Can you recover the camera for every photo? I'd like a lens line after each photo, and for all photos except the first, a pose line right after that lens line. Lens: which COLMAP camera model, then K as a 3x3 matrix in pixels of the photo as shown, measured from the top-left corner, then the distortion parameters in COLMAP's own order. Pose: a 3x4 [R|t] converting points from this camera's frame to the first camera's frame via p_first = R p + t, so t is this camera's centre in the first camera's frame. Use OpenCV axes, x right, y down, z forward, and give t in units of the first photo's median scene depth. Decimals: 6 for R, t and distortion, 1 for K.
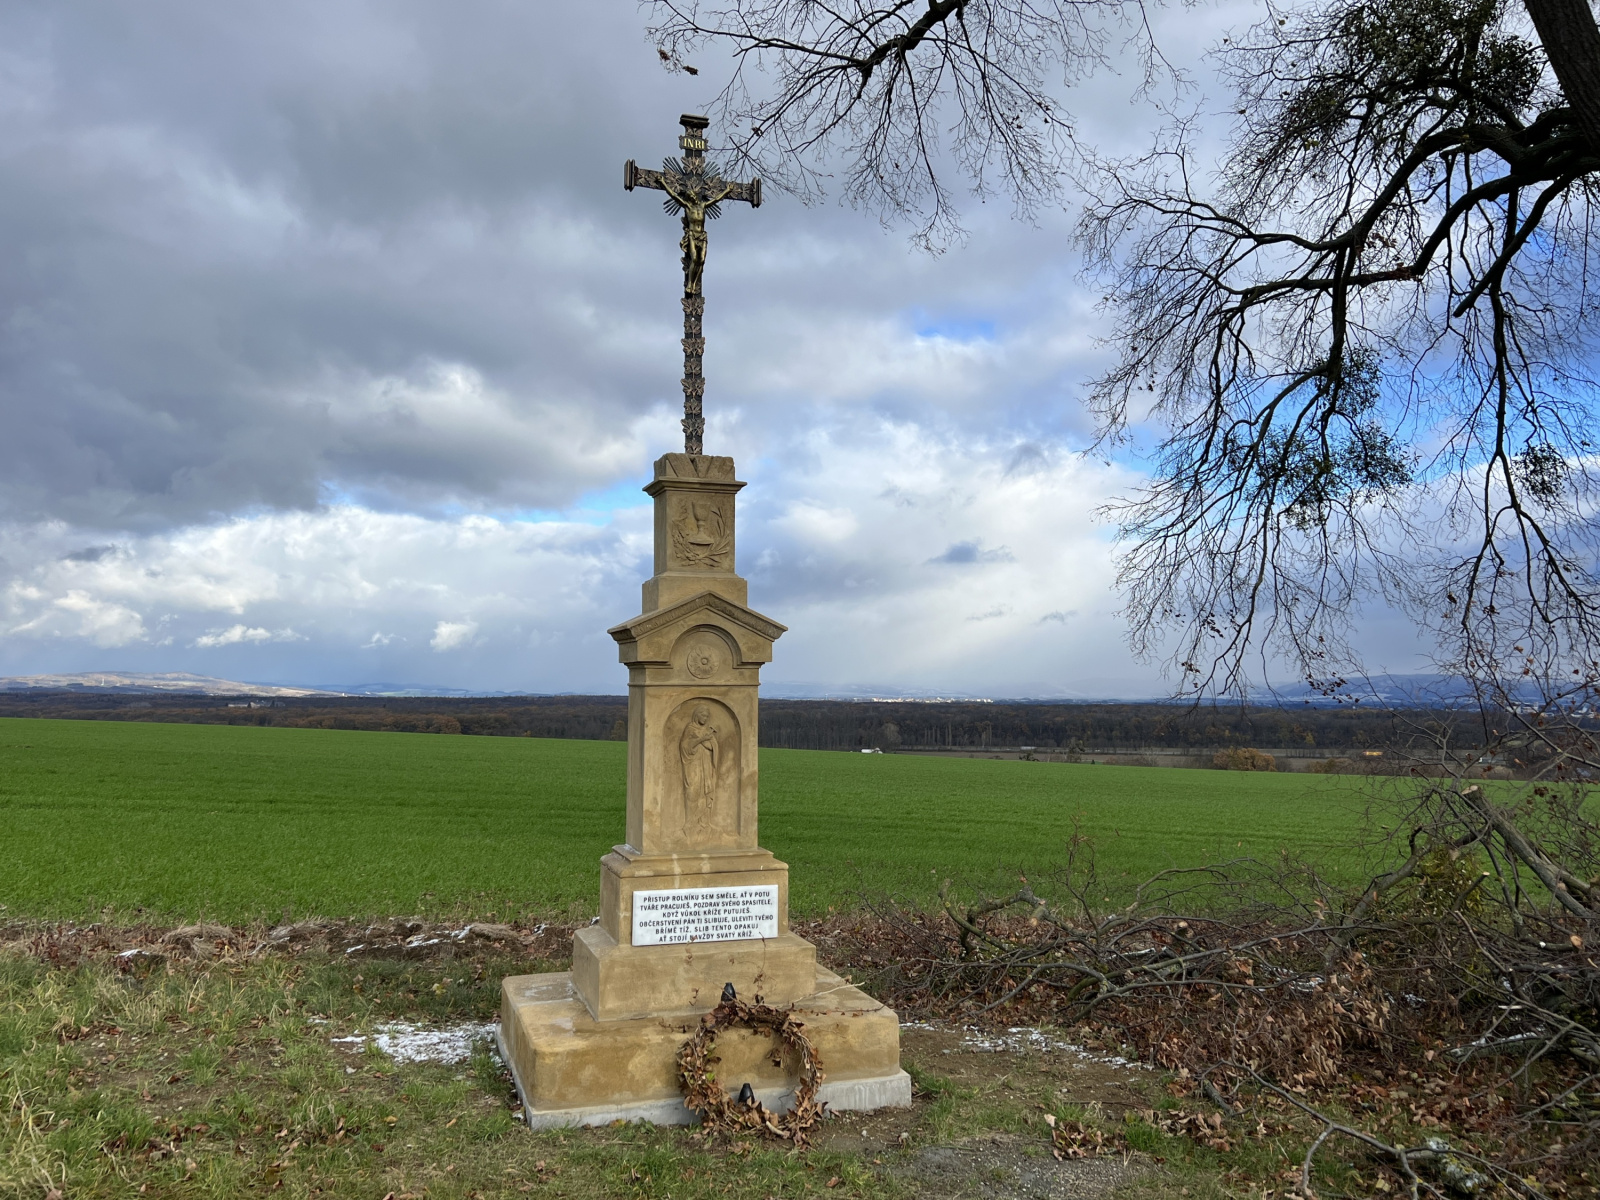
lens RADIAL K [[1235.5, 0, 802.3], [0, 1235.5, 598.8], [0, 0, 1]] dist [0.008469, -0.000425]
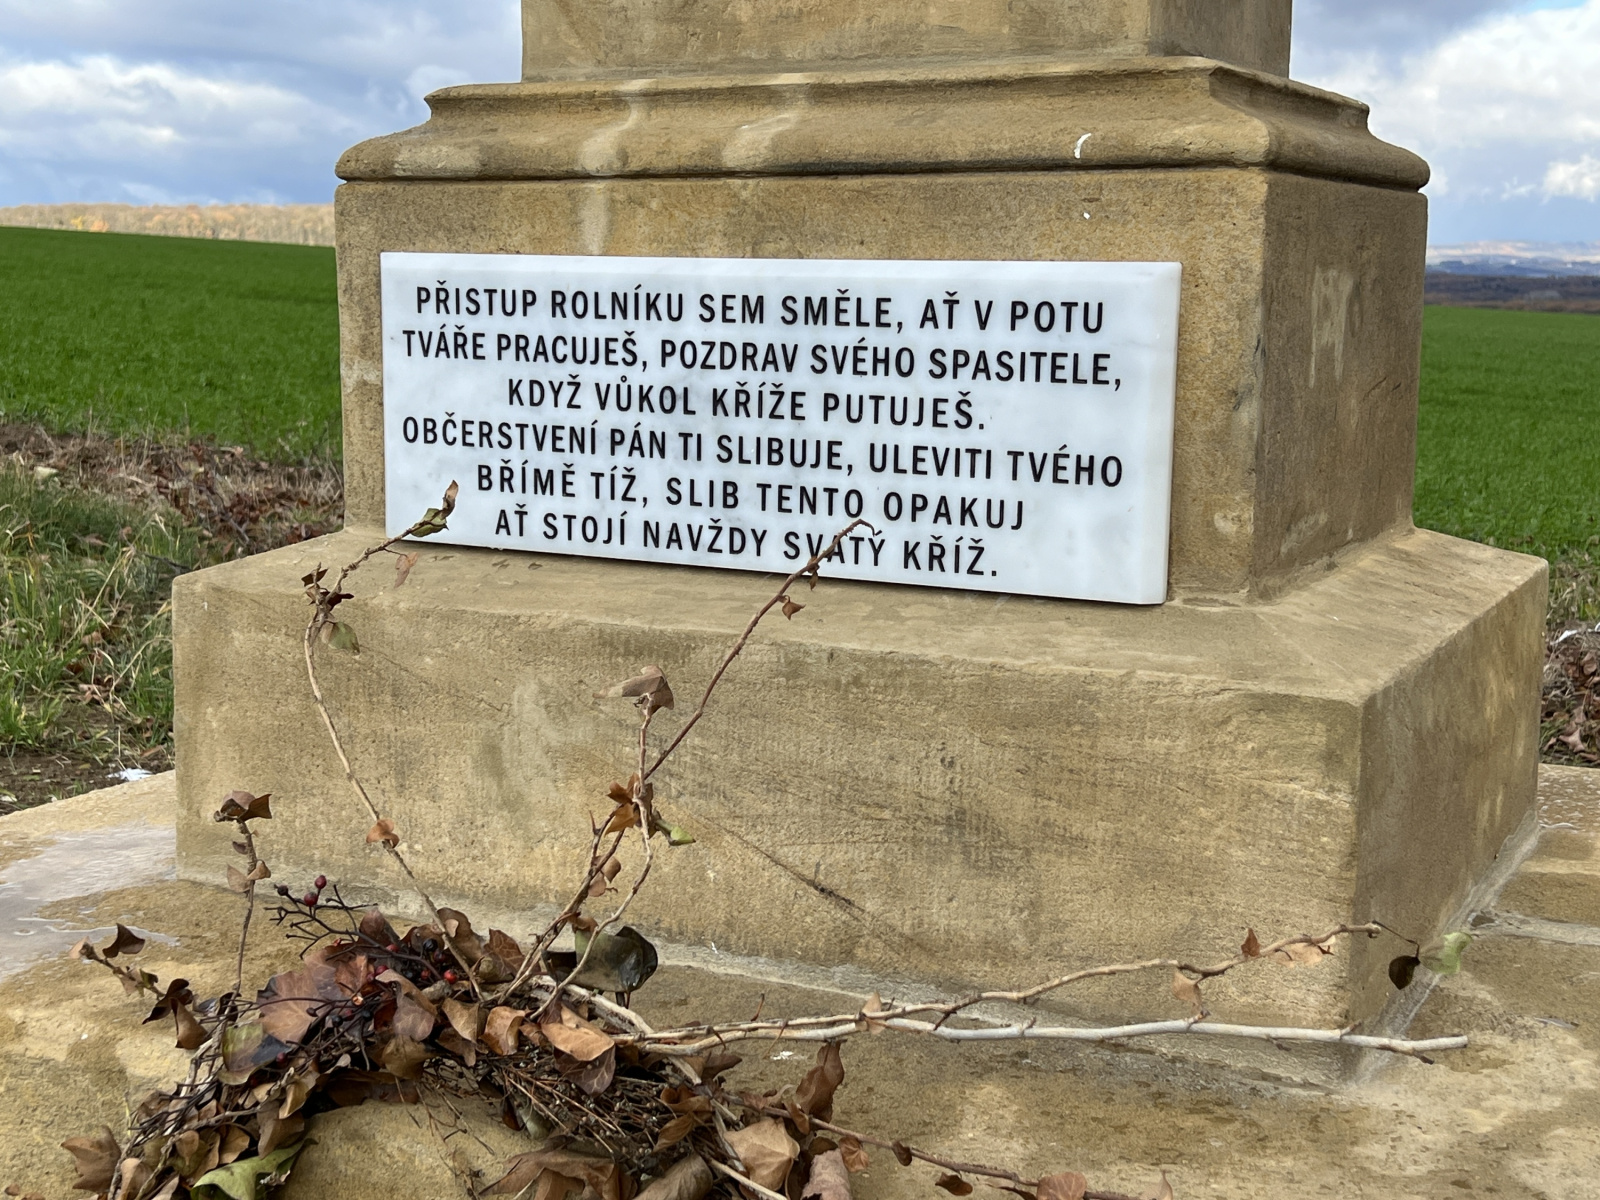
lens RADIAL K [[2139.8, 0, 802.4], [0, 2139.8, 591.7], [0, 0, 1]] dist [0.155361, 0.000000]
pose [[0.682817, 0.109354, -0.722359, 0.140358], [0.049136, 0.979622, 0.194746, 0.217063], [0.728935, -0.168470, 0.663530, 0.788158]]
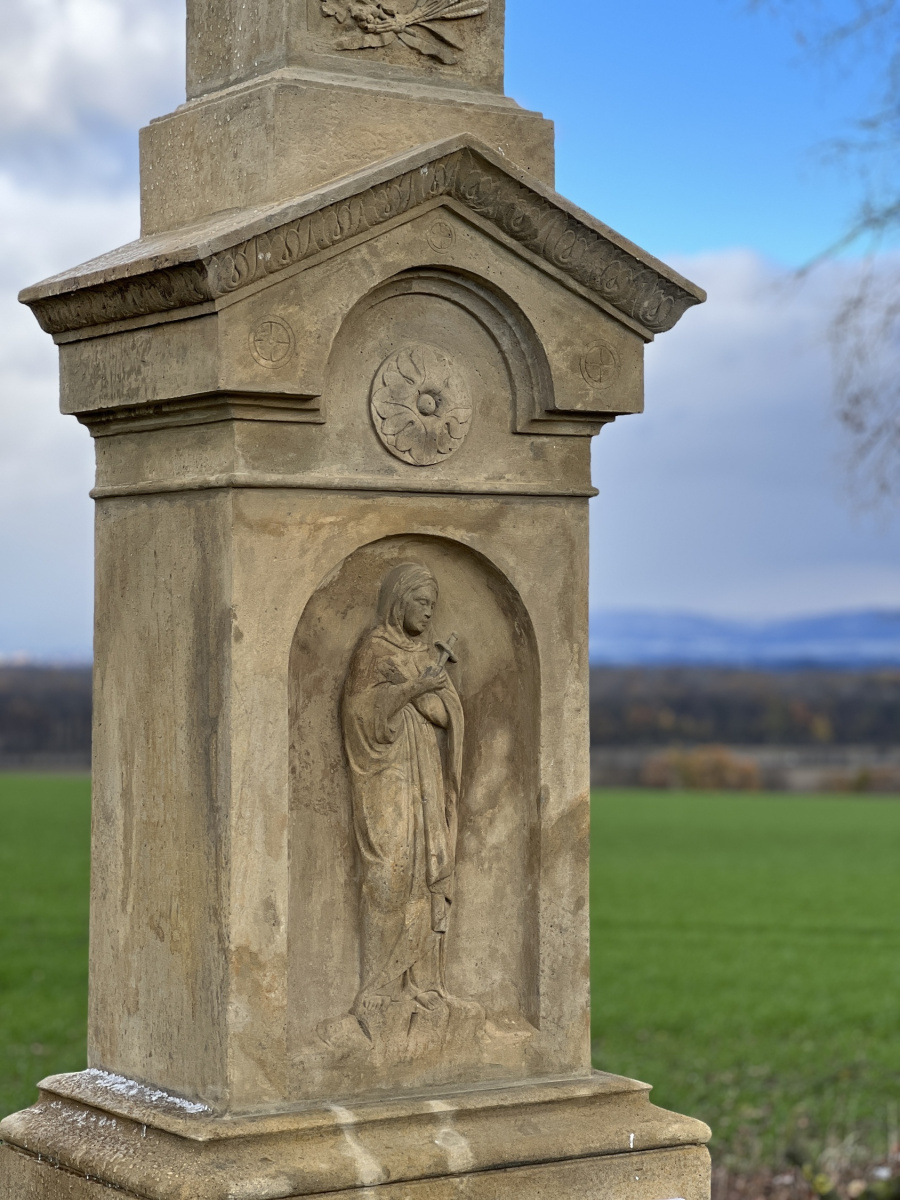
lens RADIAL K [[2693.8, 0, 451.4], [0, 2693.8, 601.8], [0, 0, 1]] dist [0.143558, 0.000000]
pose [[0.973554, 0.003430, 0.228430, -0.212686], [-0.017862, 0.997969, 0.061144, 0.058487], [-0.227757, -0.063607, 0.971638, 0.418900]]
